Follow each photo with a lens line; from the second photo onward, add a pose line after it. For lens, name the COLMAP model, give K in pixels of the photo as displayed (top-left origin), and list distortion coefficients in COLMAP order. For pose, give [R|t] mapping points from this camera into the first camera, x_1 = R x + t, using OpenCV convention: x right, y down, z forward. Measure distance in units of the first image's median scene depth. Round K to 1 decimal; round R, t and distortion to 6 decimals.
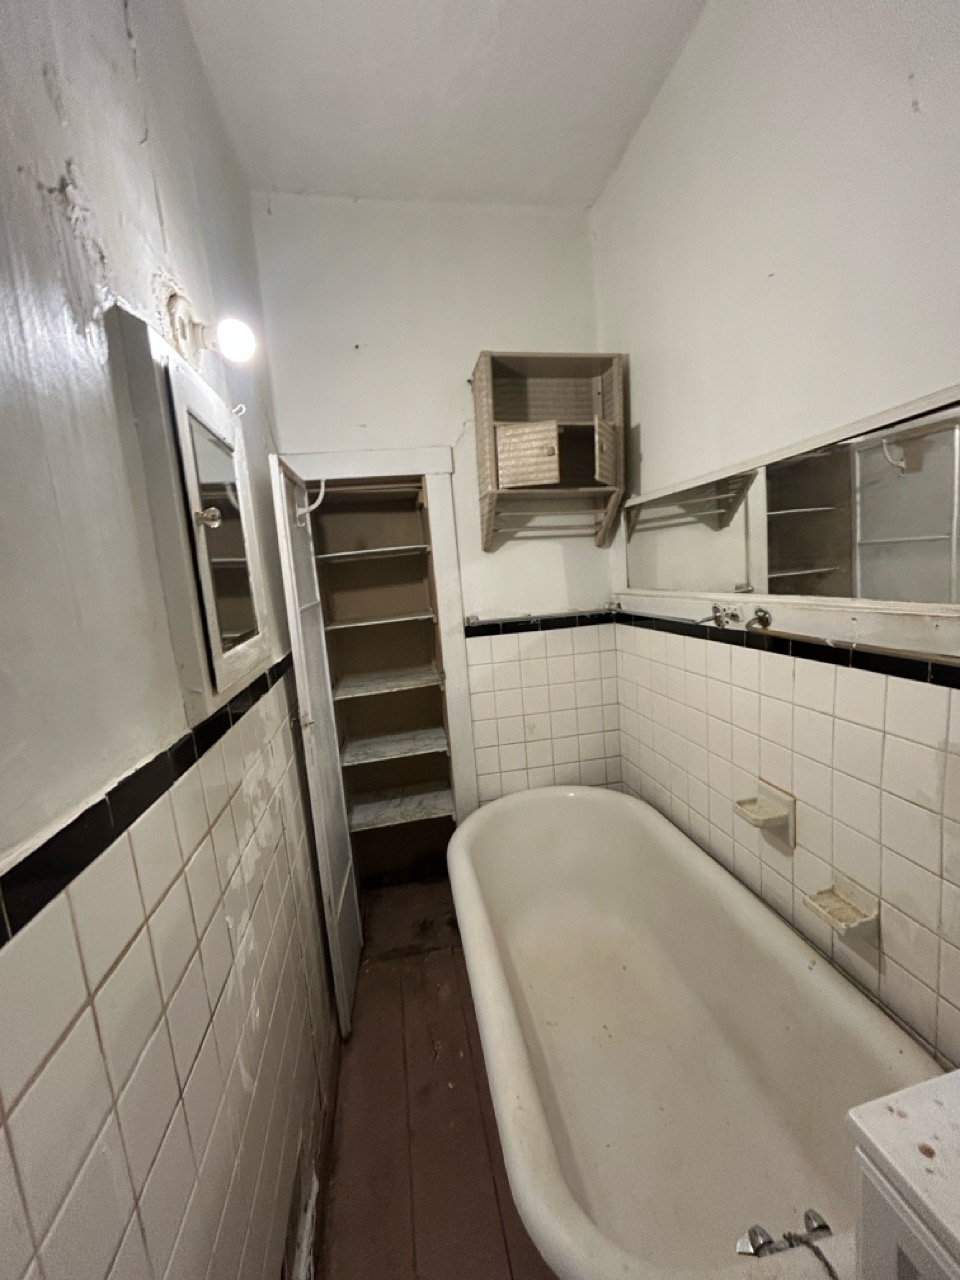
lens RADIAL K [[519.1, 0, 484.5], [0, 519.1, 637.8], [0, 0, 1]] dist [-0.001441, -0.000044]
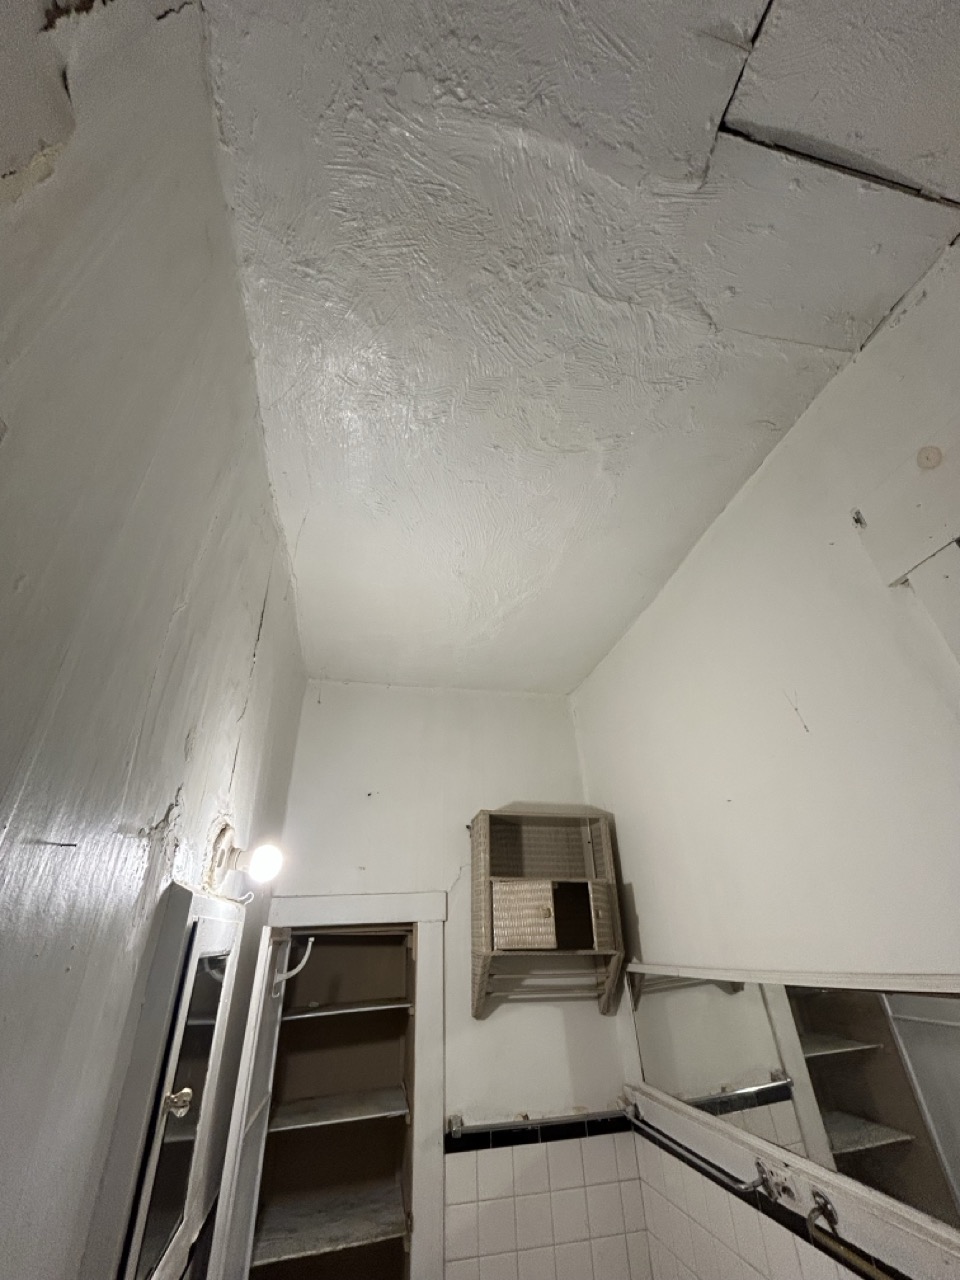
lens RADIAL K [[519.1, 0, 484.5], [0, 519.1, 637.8], [0, 0, 1]] dist [-0.001441, -0.000044]
pose [[0.998794, 0.048787, 0.005597, -0.021019], [-0.035063, 0.788297, -0.614295, -0.147717], [-0.034381, 0.613357, 0.789057, -0.096675]]
